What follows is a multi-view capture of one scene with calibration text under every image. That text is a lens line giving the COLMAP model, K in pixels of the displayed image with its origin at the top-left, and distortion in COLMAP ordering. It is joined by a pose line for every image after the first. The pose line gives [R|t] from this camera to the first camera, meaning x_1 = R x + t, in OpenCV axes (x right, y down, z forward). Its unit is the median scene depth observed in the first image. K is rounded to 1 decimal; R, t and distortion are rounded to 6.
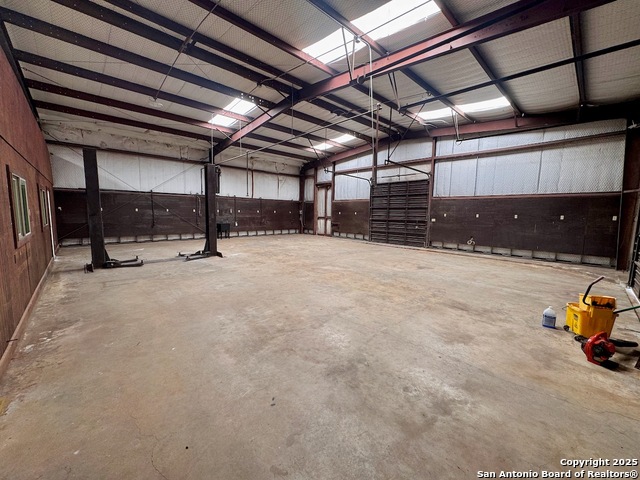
lens RADIAL K [[254.9, 0, 320.4], [0, 254.9, 240.1], [0, 0, 1]] dist [-0.002281, -0.000182]
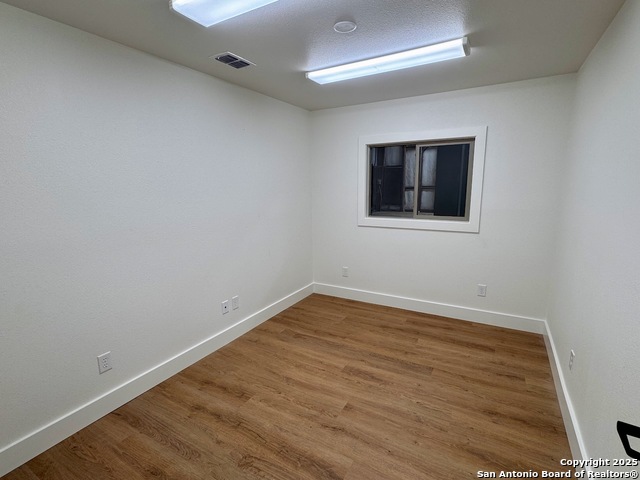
lens RADIAL K [[314.8, 0, 317.1], [0, 314.8, 237.9], [0, 0, 1]] dist [-0.003218, -0.001321]
pose [[0.958914, -0.073025, 0.274138, -0.658499], [0.054368, 0.995696, 0.075059, -0.033561], [-0.278439, -0.057071, 0.958757, 0.235935]]
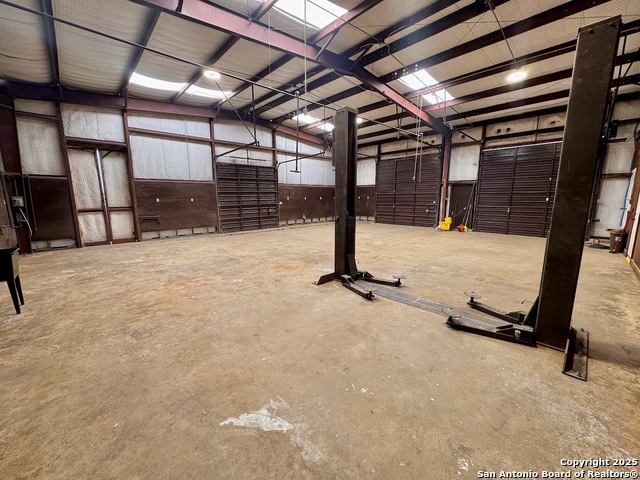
lens RADIAL K [[254.9, 0, 319.9], [0, 254.9, 239.3], [0, 0, 1]] dist [-0.002281, -0.000182]
pose [[-0.003108, -0.179135, 0.983820, -0.634857], [0.115904, 0.977129, 0.178283, -0.086993], [-0.993256, 0.114583, 0.017726, 0.685330]]
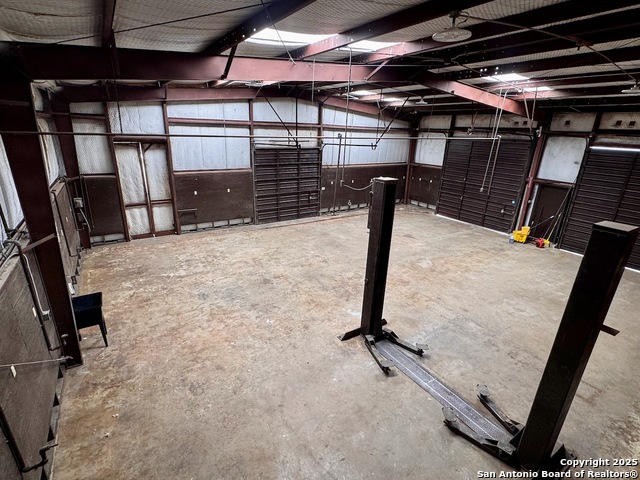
lens RADIAL K [[314.8, 0, 319.6], [0, 314.8, 240.7], [0, 0, 1]] dist [-0.003218, -0.001321]
pose [[0.180622, -0.336173, 0.924318, -0.680334], [0.076901, 0.941725, 0.327476, -0.249987], [-0.980542, 0.011931, 0.195949, 0.642988]]
